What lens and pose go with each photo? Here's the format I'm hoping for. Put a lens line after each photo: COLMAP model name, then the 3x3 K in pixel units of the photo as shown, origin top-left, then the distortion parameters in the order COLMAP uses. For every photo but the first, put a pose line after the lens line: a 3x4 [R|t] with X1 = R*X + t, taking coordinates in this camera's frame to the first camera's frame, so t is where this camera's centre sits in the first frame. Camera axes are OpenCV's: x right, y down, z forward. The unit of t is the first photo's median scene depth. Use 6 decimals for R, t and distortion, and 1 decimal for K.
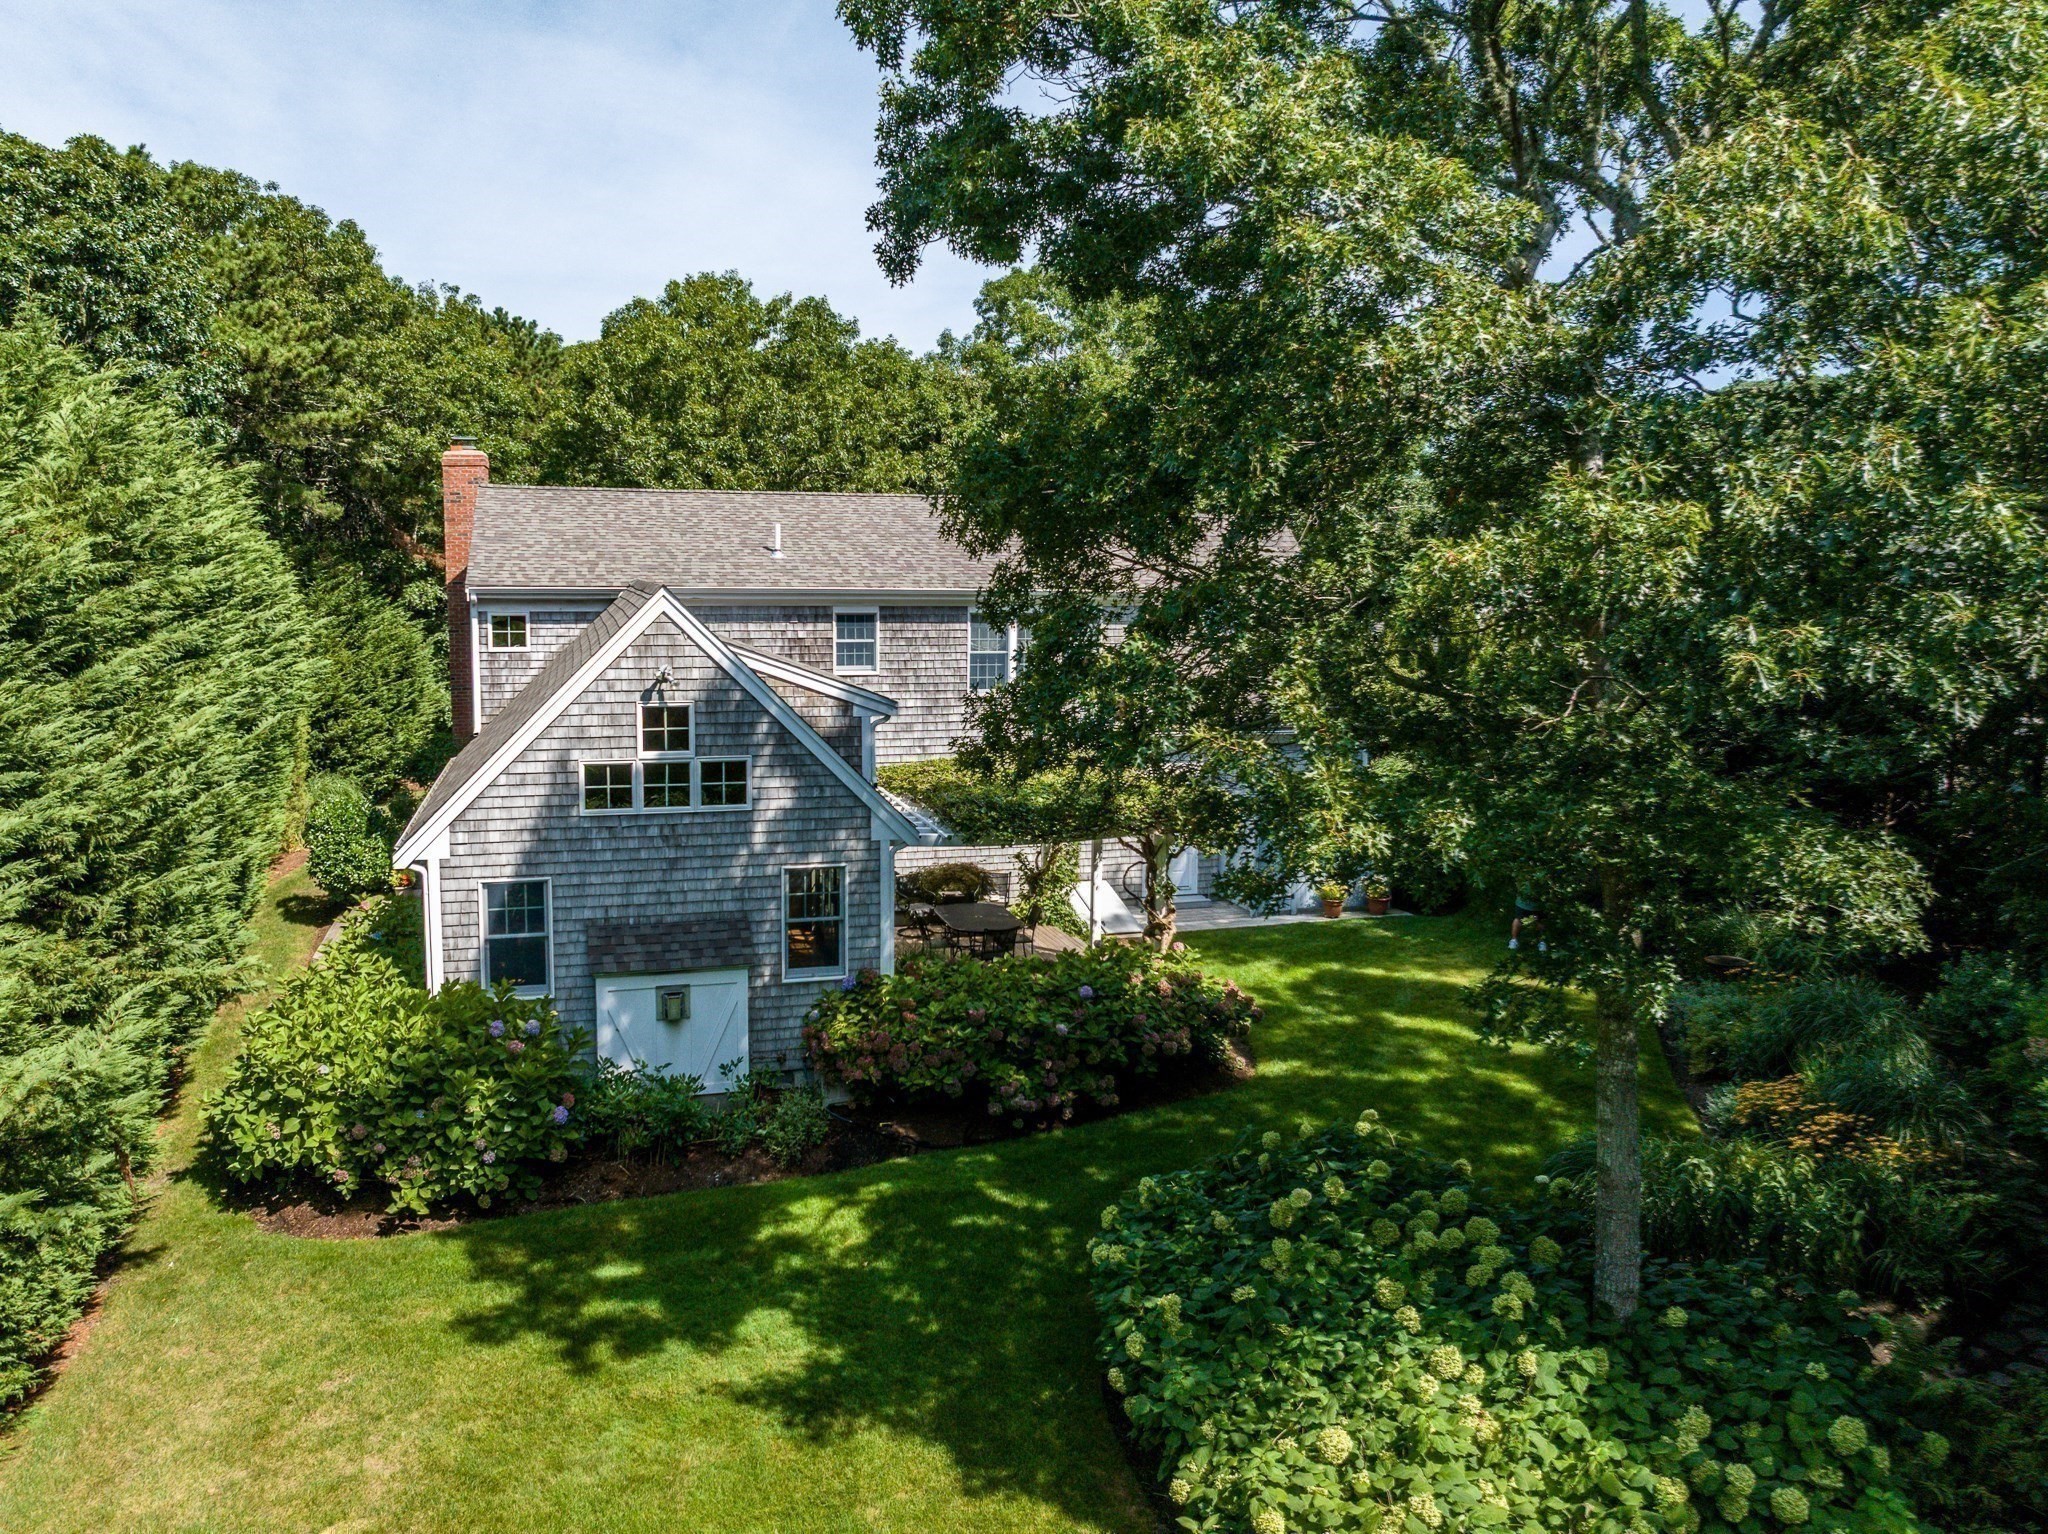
lens RADIAL K [[1459.4, 0, 1009.8], [0, 1459.4, 763.4], [0, 0, 1]] dist [-0.037674, -0.003868]
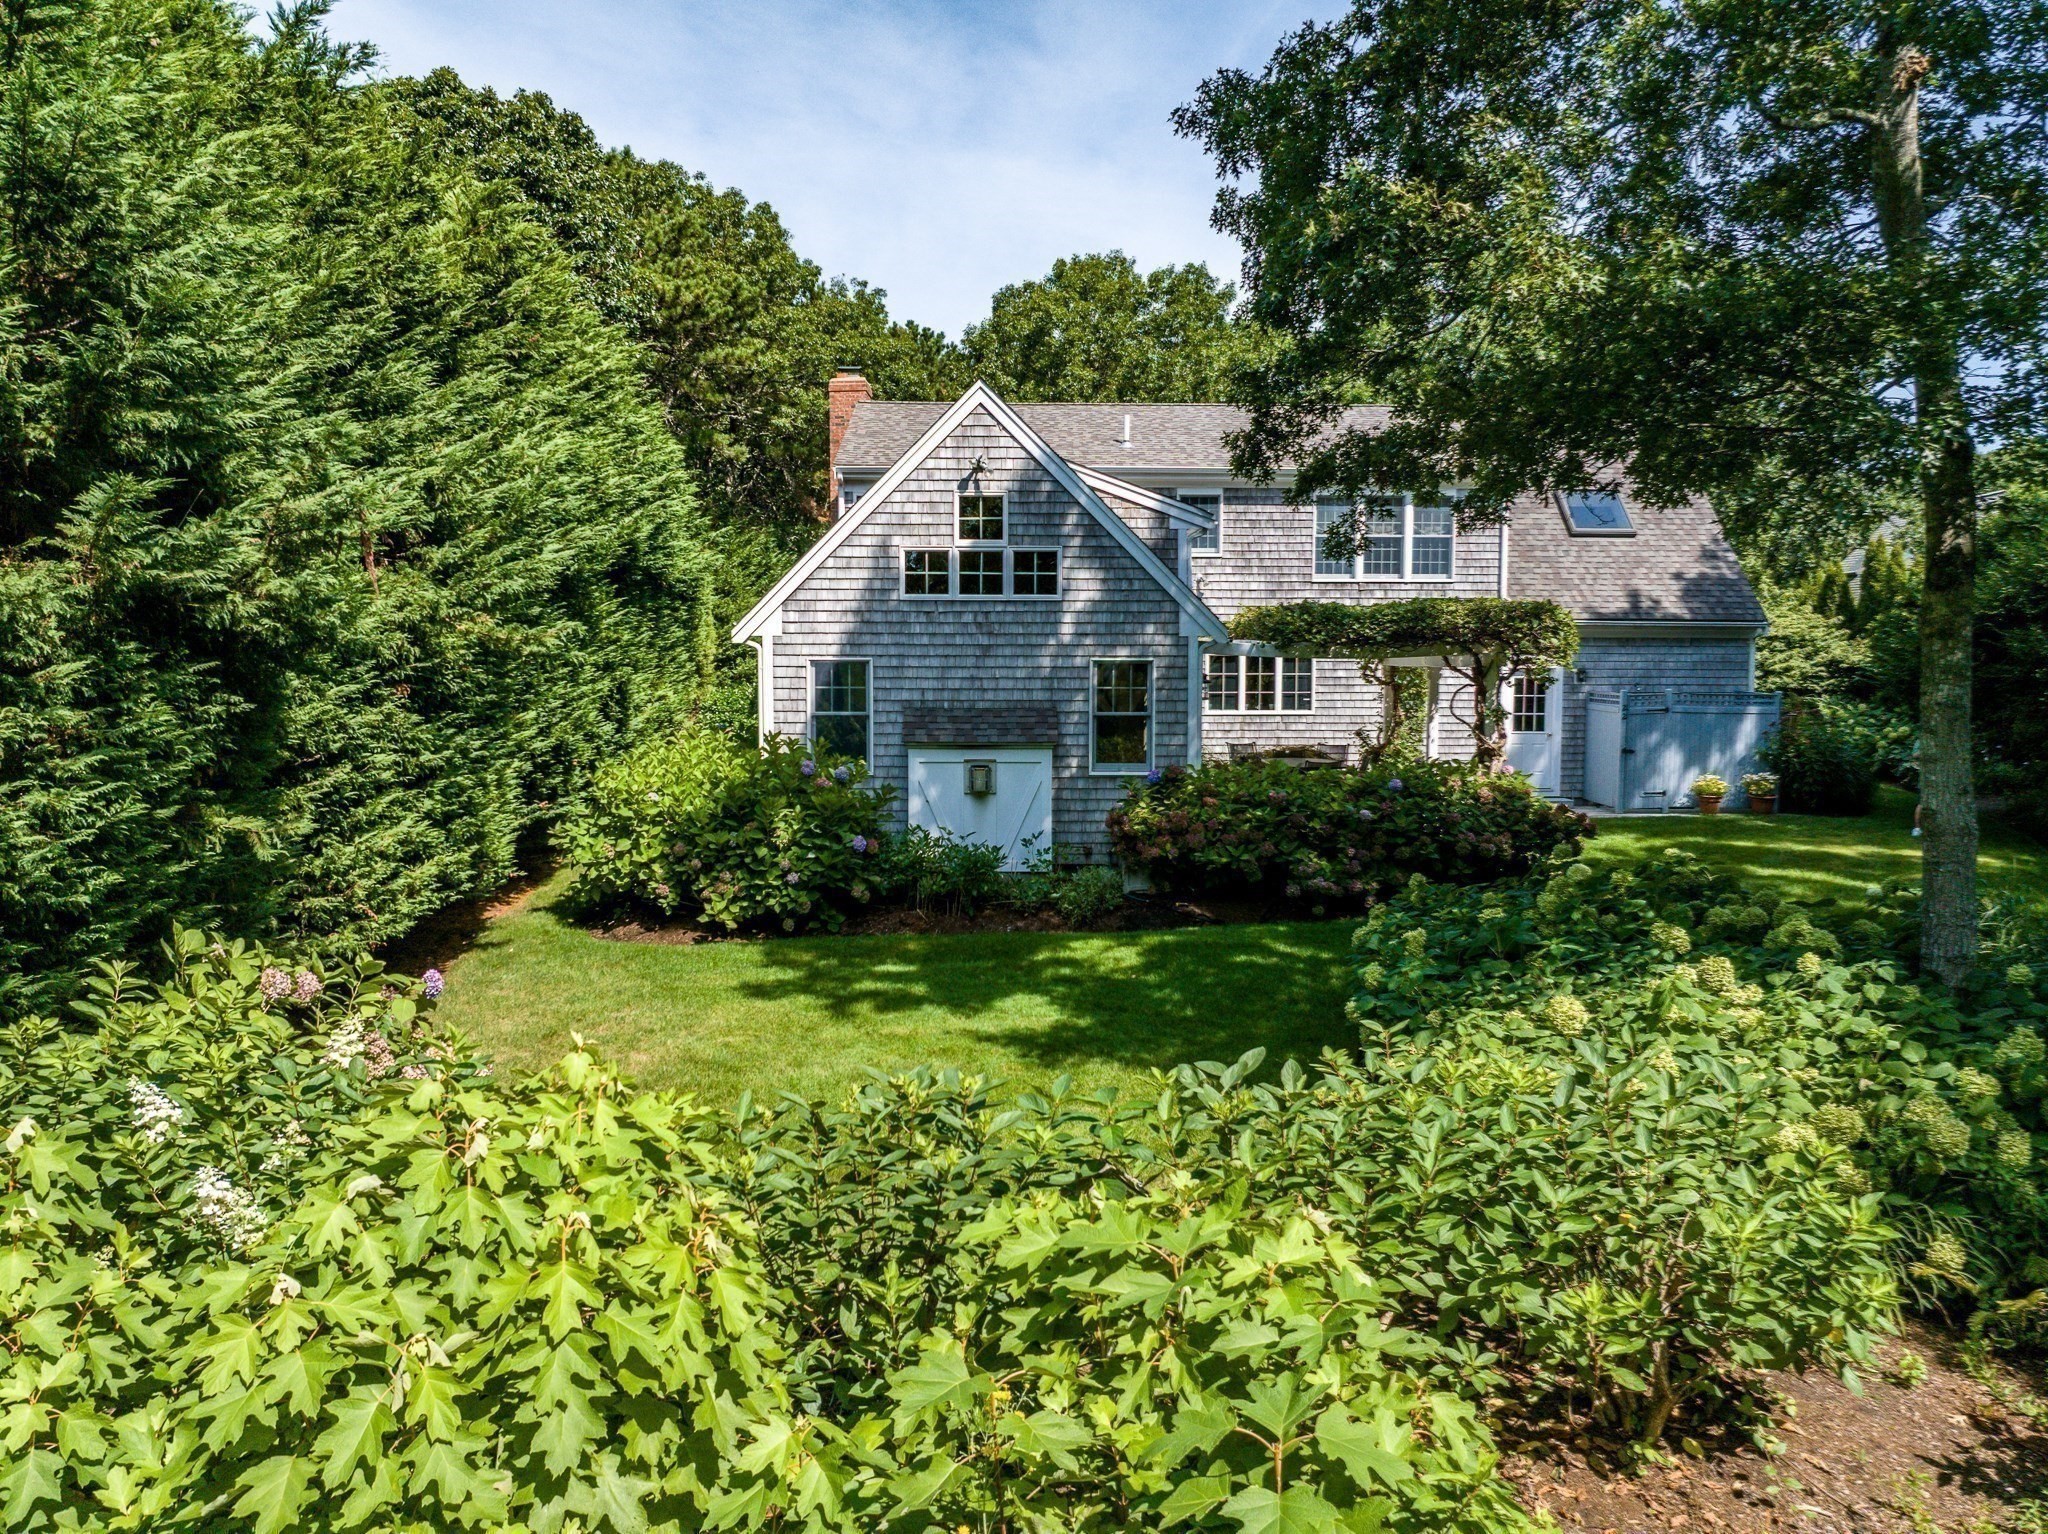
lens RADIAL K [[1459.4, 0, 1065.2], [0, 1459.4, 769.3], [0, 0, 1]] dist [-0.037674, -0.003868]
pose [[0.968891, 0.008832, -0.247332, 0.081765], [-0.021721, 0.998541, -0.049435, 0.205382], [0.246534, 0.053269, 0.967669, 0.013822]]
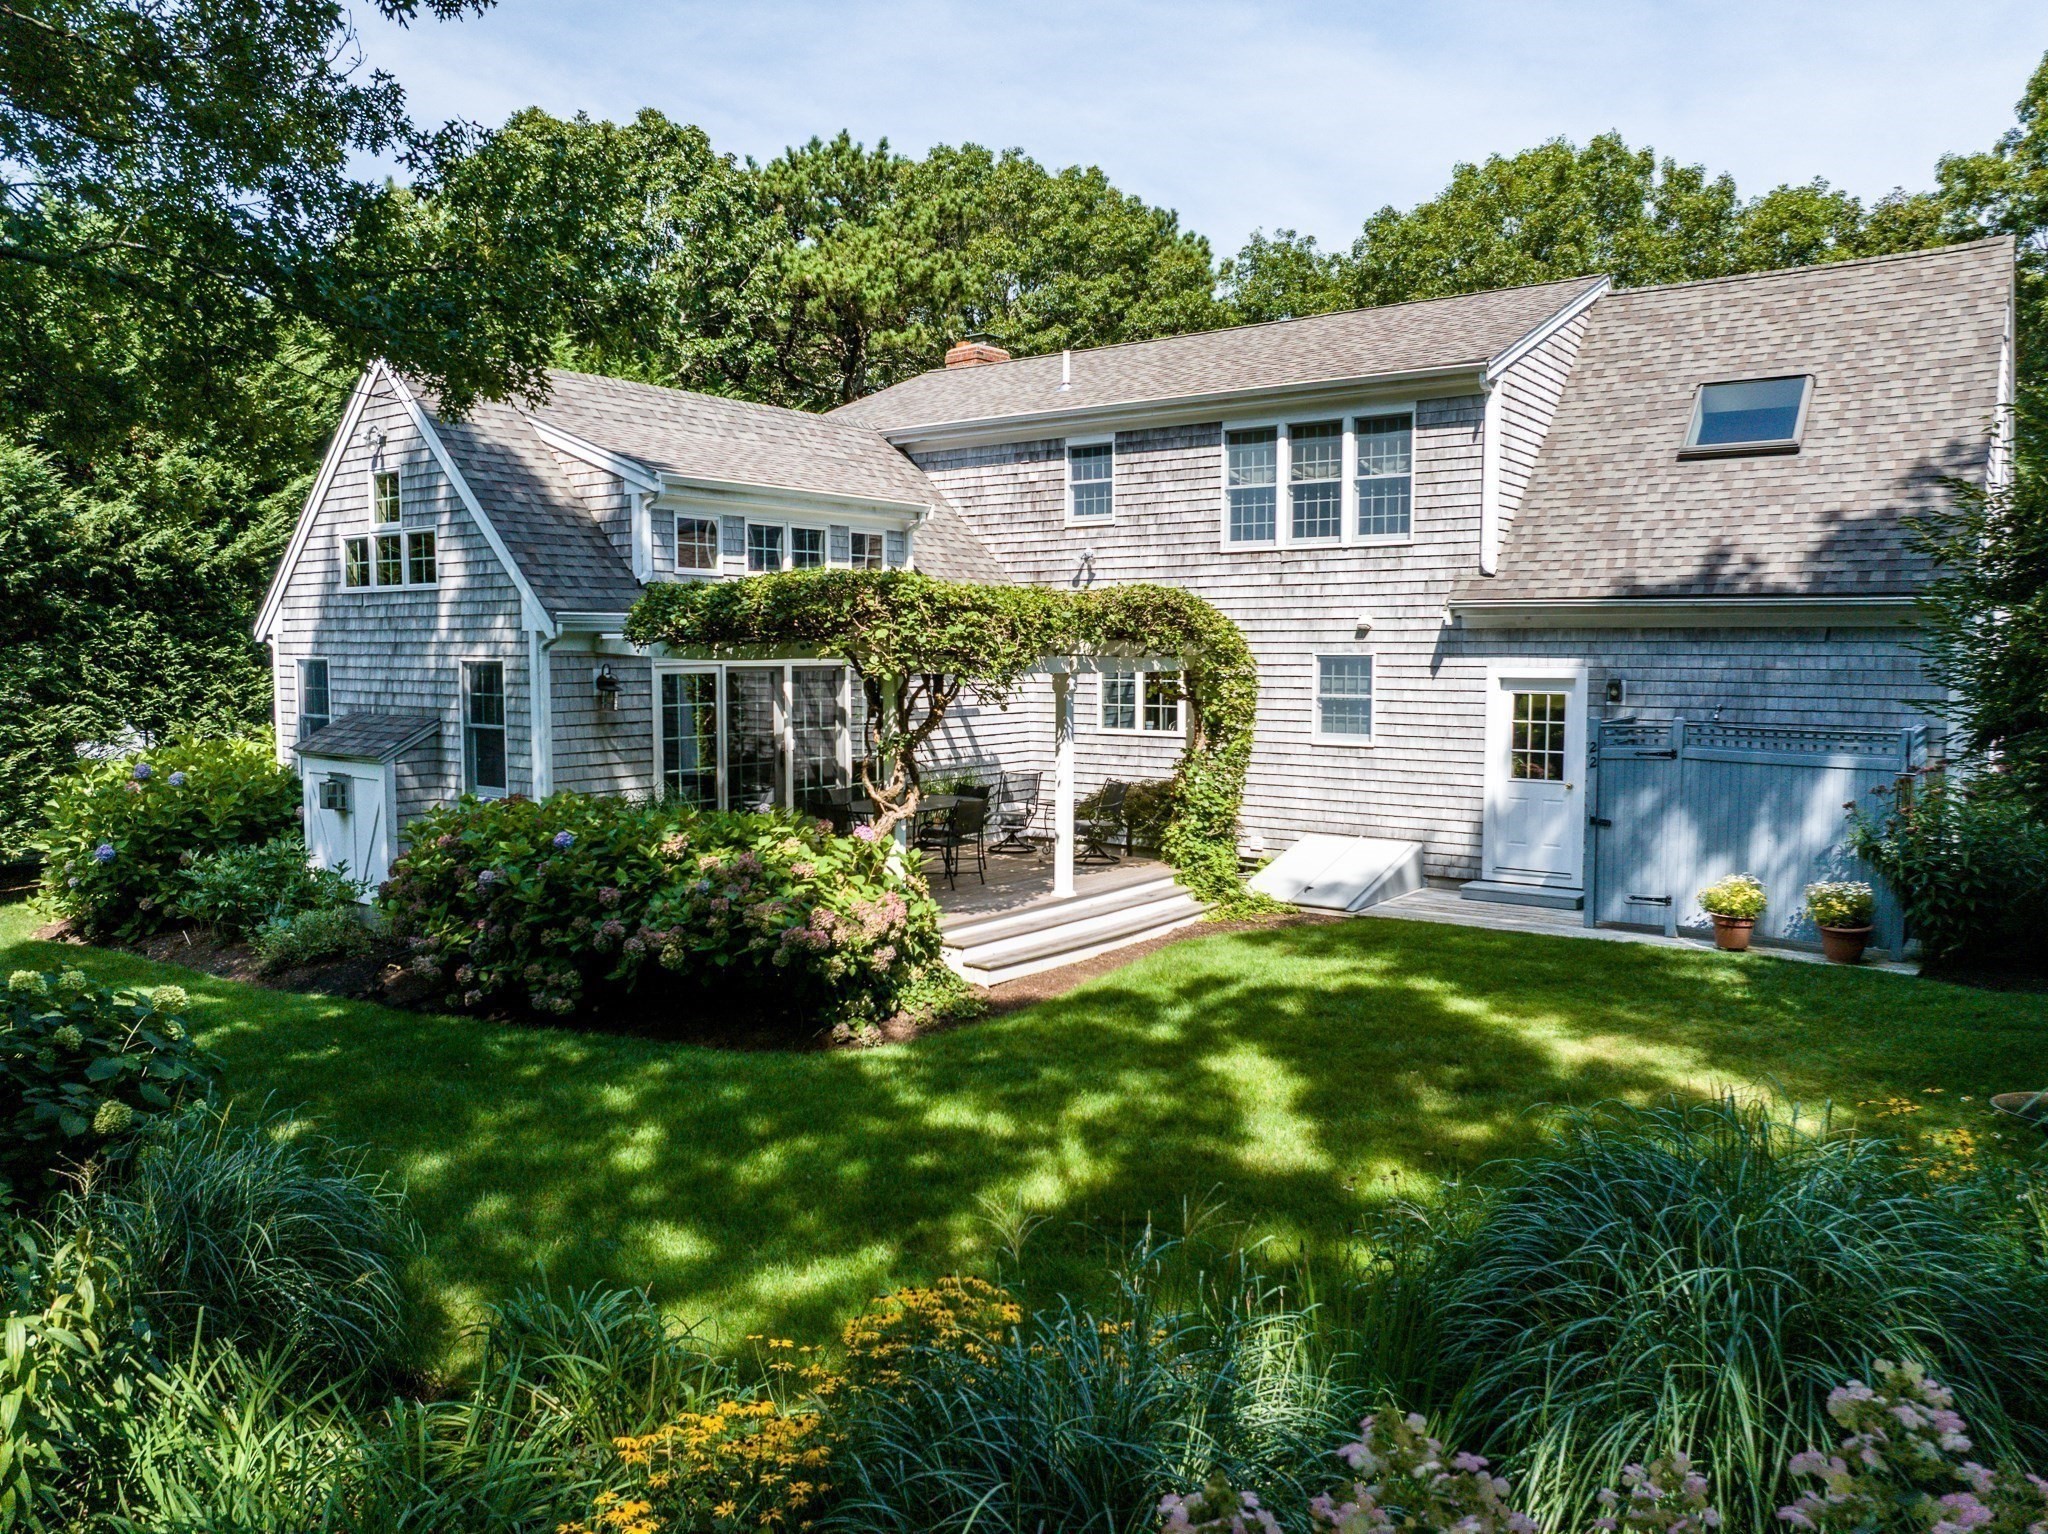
lens RADIAL K [[1459.4, 0, 1081.9], [0, 1459.4, 782.7], [0, 0, 1]] dist [-0.037674, -0.003868]
pose [[0.612385, 0.061524, -0.788162, 0.751433], [-0.098376, 0.995149, 0.001245, 0.109535], [0.784415, 0.076774, 0.615467, 0.794454]]
